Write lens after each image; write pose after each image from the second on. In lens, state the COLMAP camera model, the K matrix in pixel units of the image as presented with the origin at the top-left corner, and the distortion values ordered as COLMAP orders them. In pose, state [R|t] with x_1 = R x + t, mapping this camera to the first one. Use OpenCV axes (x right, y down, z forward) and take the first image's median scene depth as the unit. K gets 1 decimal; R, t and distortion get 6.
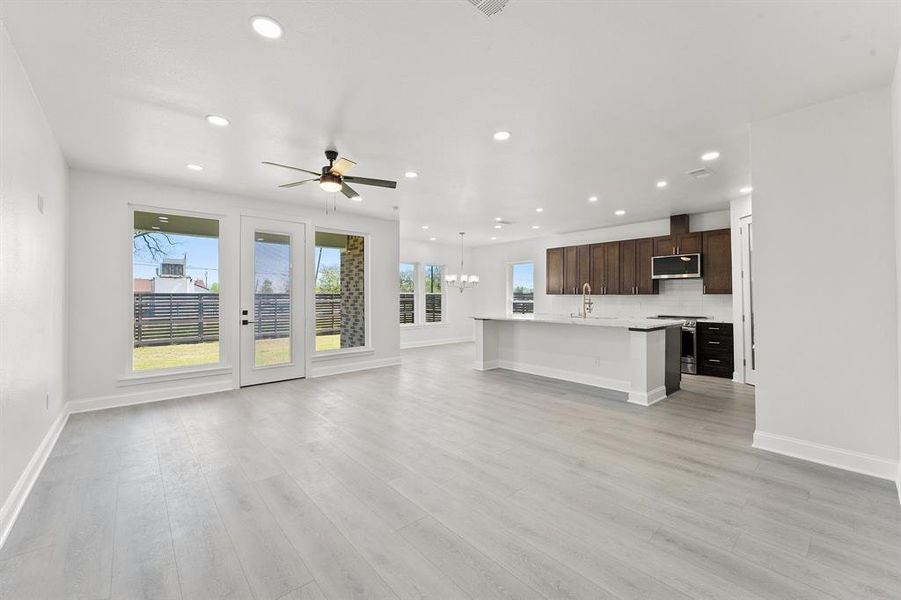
lens RADIAL K [[362.7, 0, 449.7], [0, 362.7, 293.4], [0, 0, 1]] dist [0.000155, -0.000362]
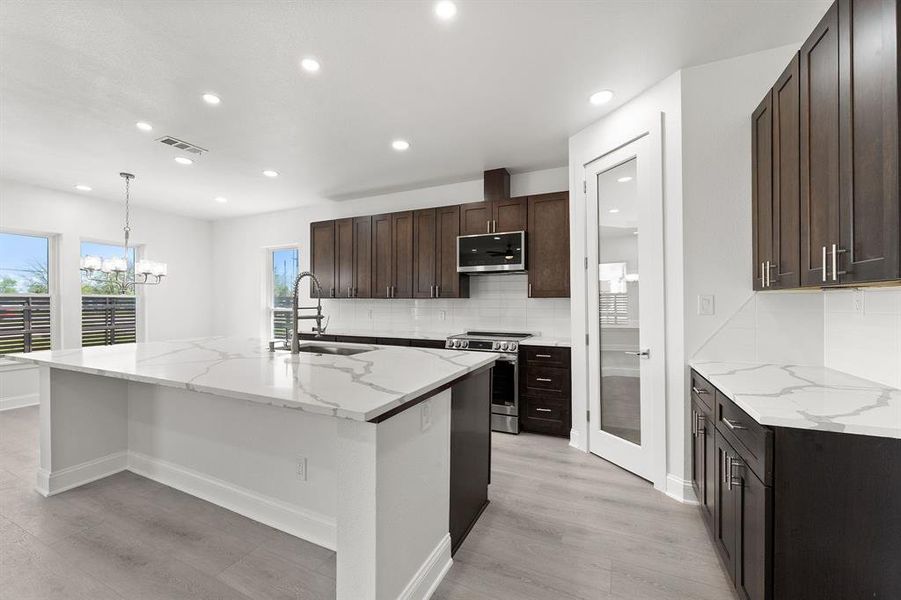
lens RADIAL K [[362.7, 0, 452.4], [0, 362.7, 303.2], [0, 0, 1]] dist [0.000155, -0.000362]
pose [[0.915715, -0.004179, 0.401806, 0.320248], [-0.002488, 0.999868, 0.016070, 0.001574], [-0.401820, -0.015715, 0.915584, 0.468260]]
